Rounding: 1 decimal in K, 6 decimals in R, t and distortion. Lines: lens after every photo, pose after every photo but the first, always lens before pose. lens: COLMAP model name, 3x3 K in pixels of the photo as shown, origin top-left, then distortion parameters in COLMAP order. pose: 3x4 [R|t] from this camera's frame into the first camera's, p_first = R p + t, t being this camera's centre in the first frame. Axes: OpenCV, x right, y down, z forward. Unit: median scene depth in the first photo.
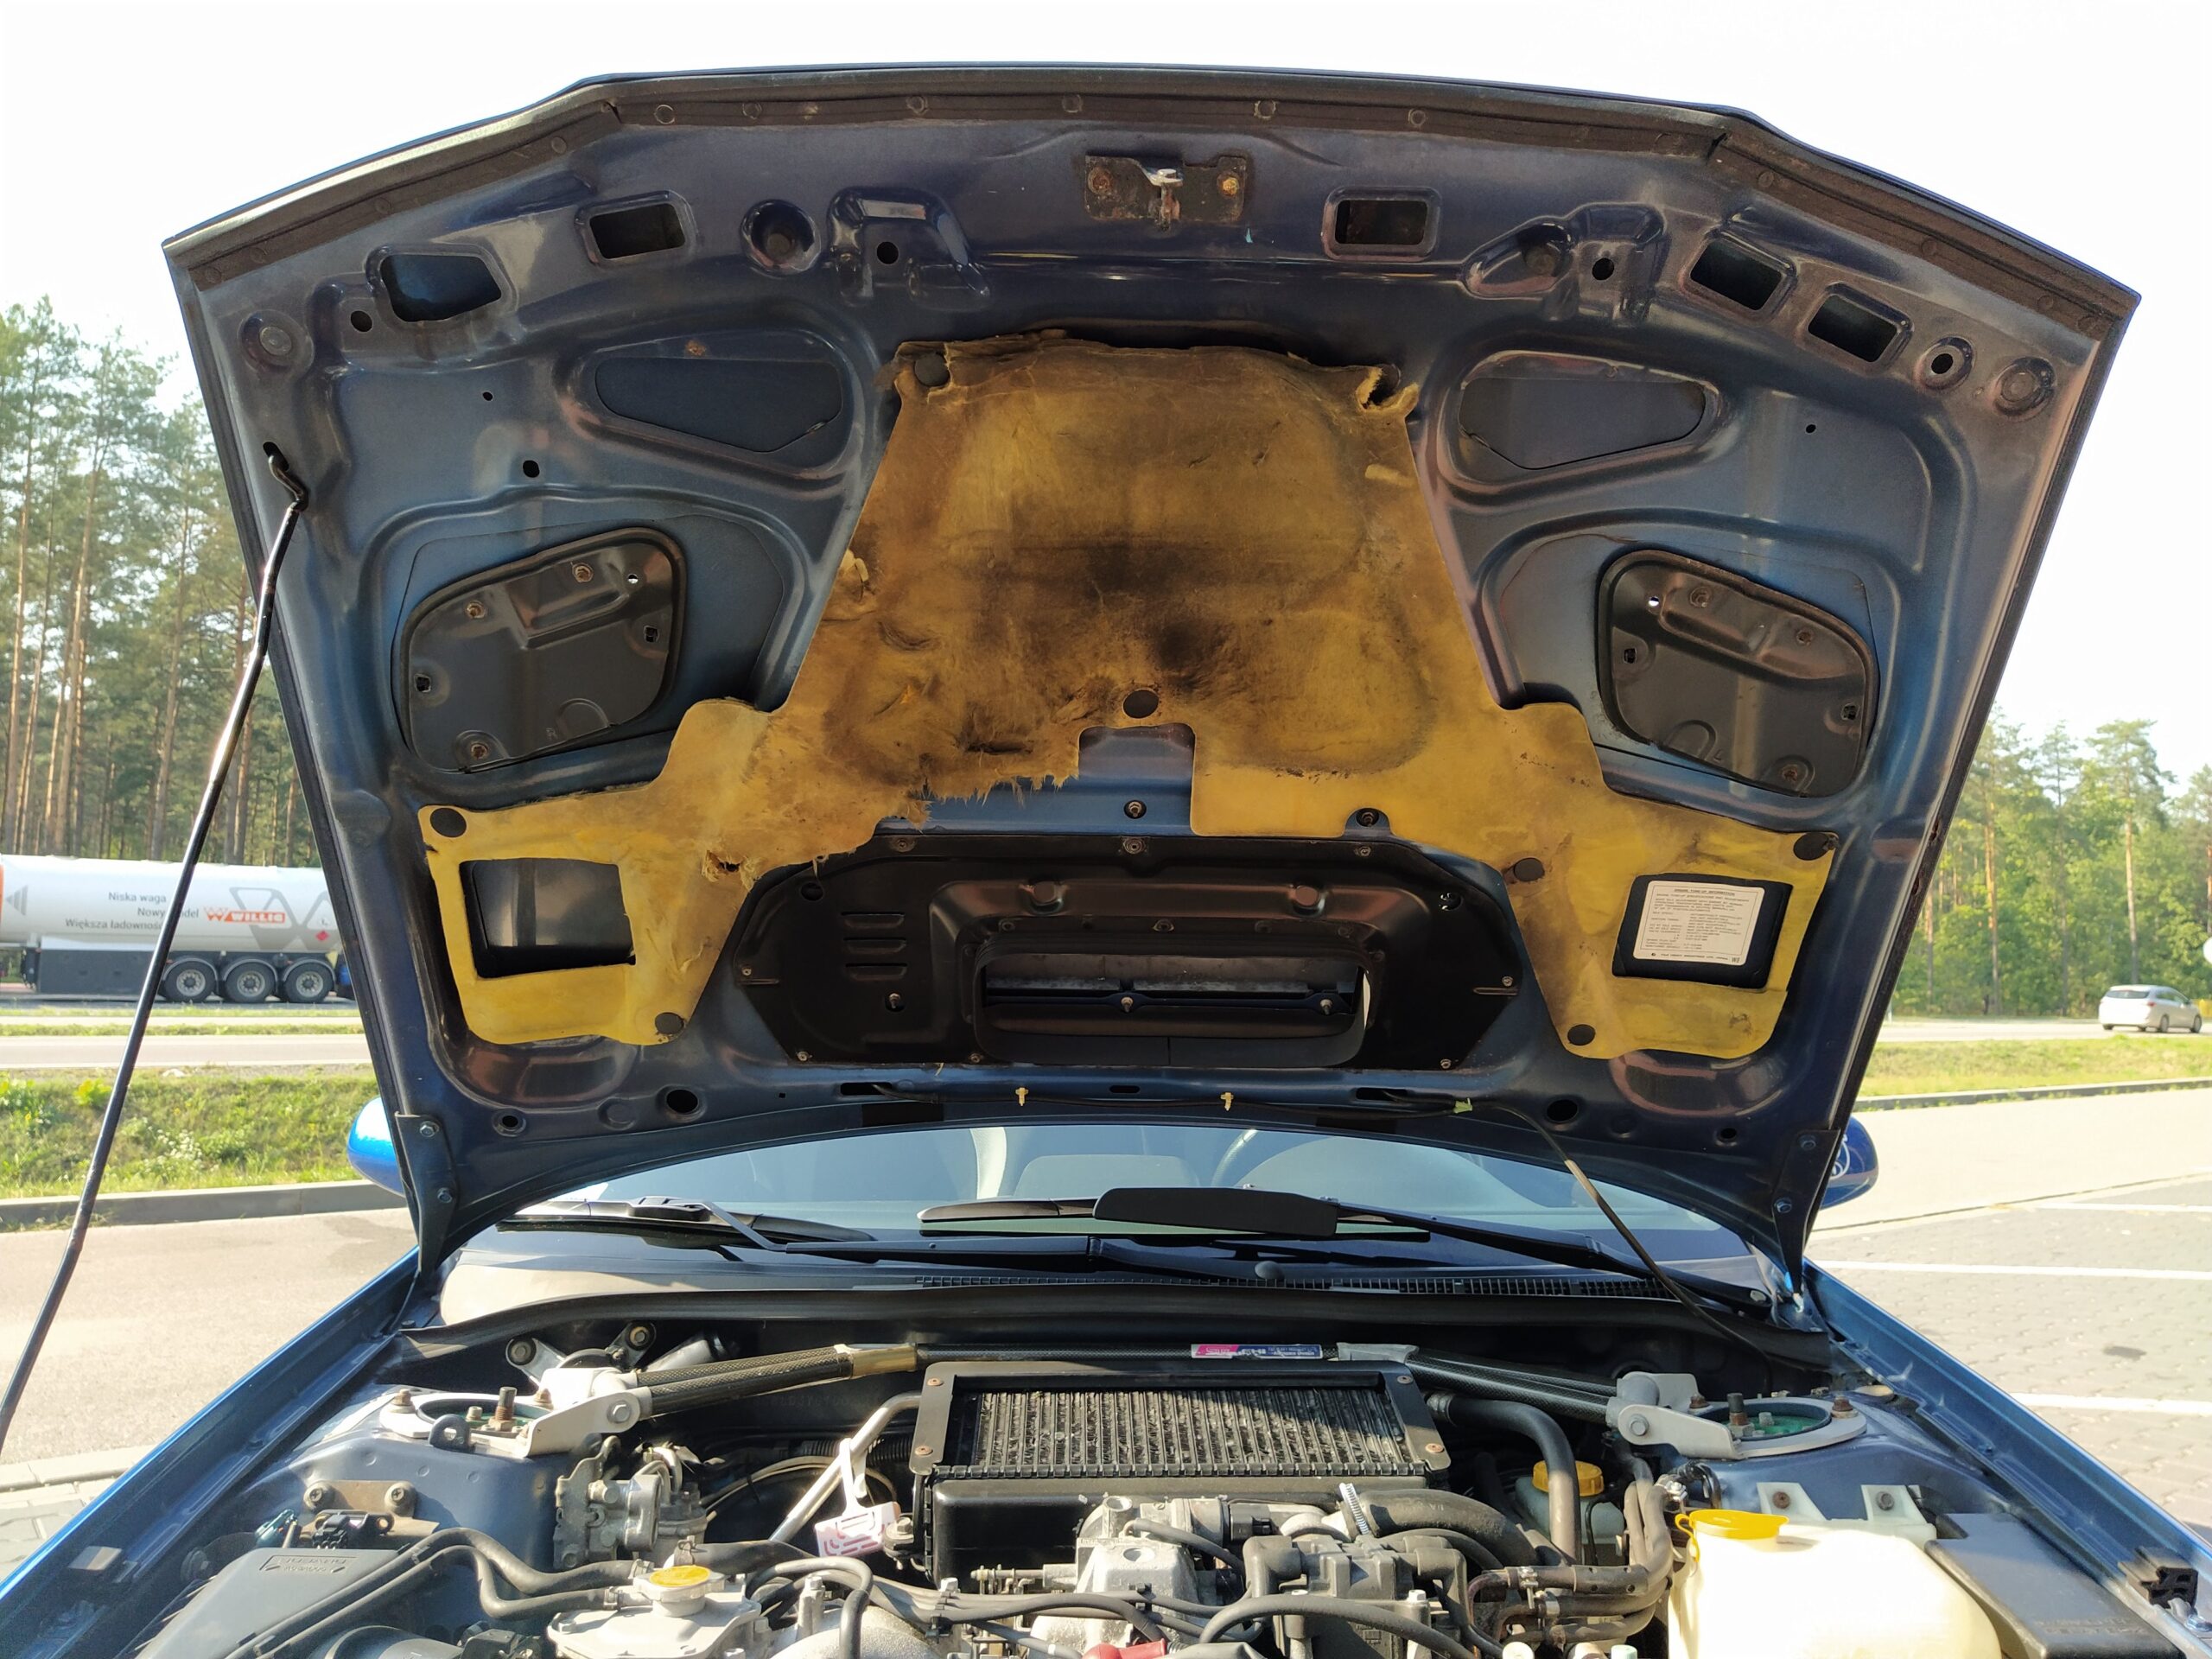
lens RADIAL K [[1658.7, 0, 1093.7], [0, 1658.7, 821.4], [0, 0, 1]] dist [0.061320, -0.073368]
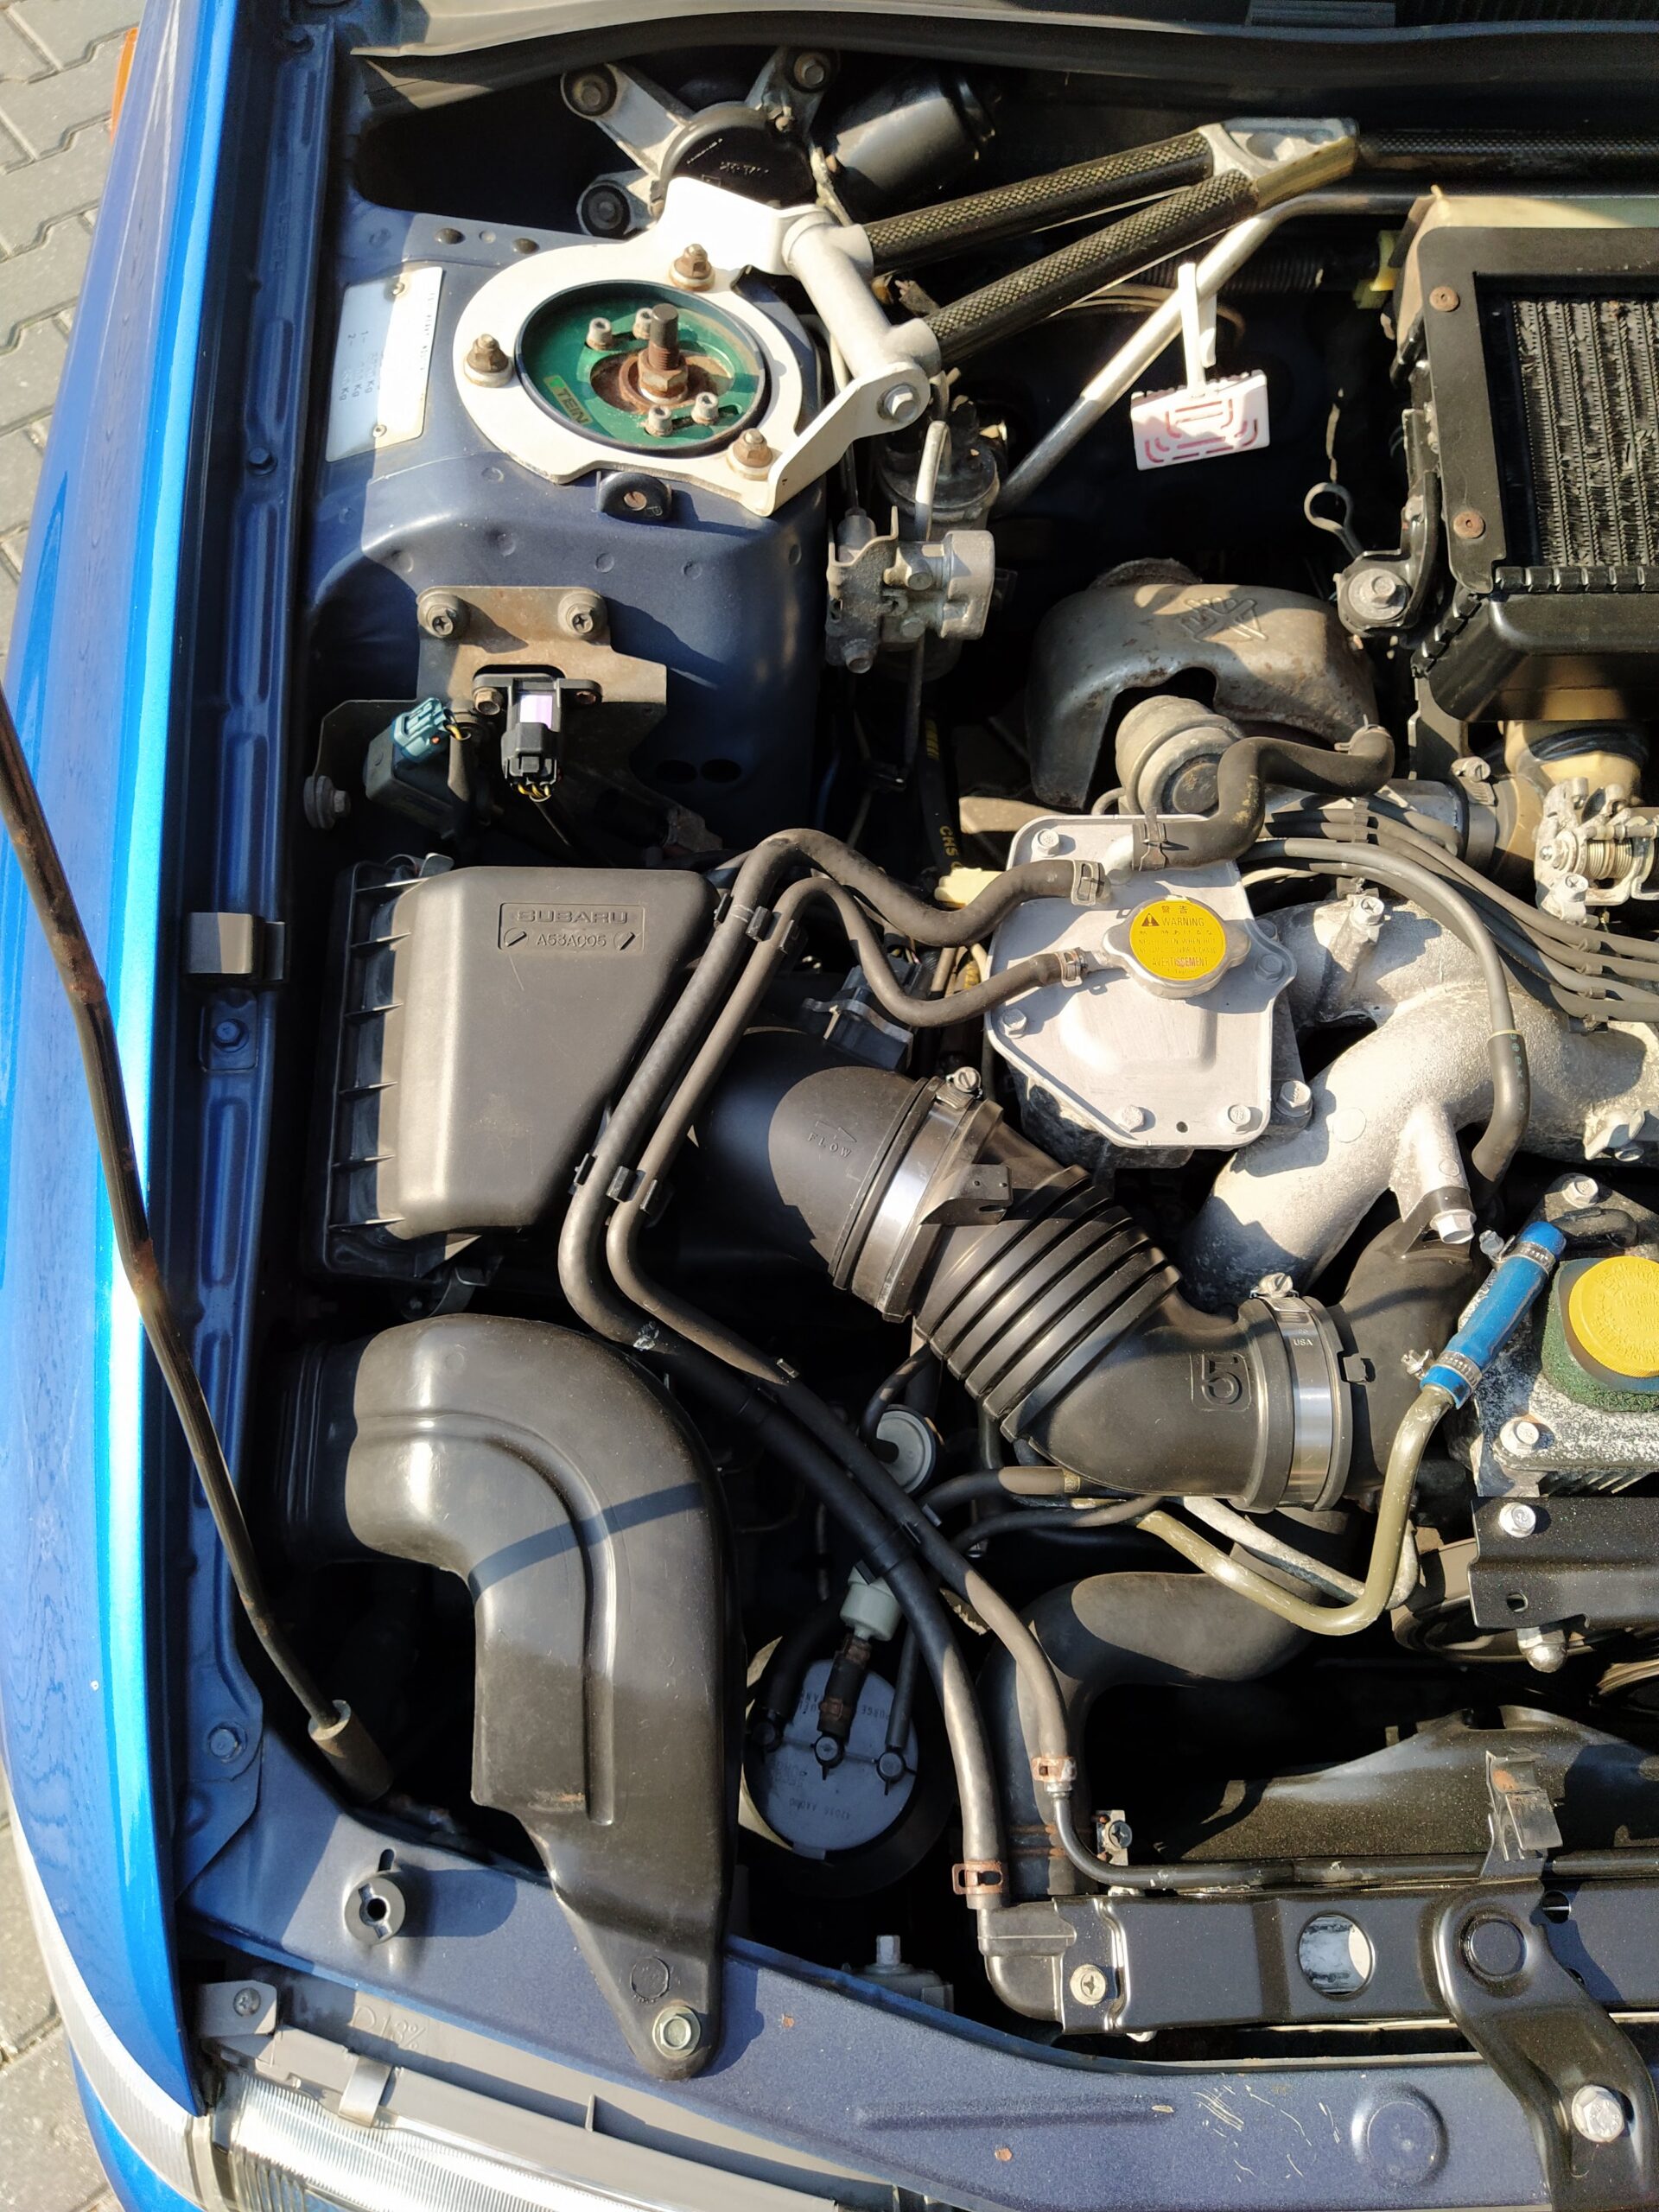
lens RADIAL K [[1658.7, 0, 838.1], [0, 1658.7, 1102.2], [0, 0, 1]] dist [0.061320, -0.073368]
pose [[0.999973, 0.001639, 0.007129, -0.309819], [-0.007272, 0.328187, 0.944585, -0.095450], [-0.000791, -0.944611, 0.328190, 0.607708]]
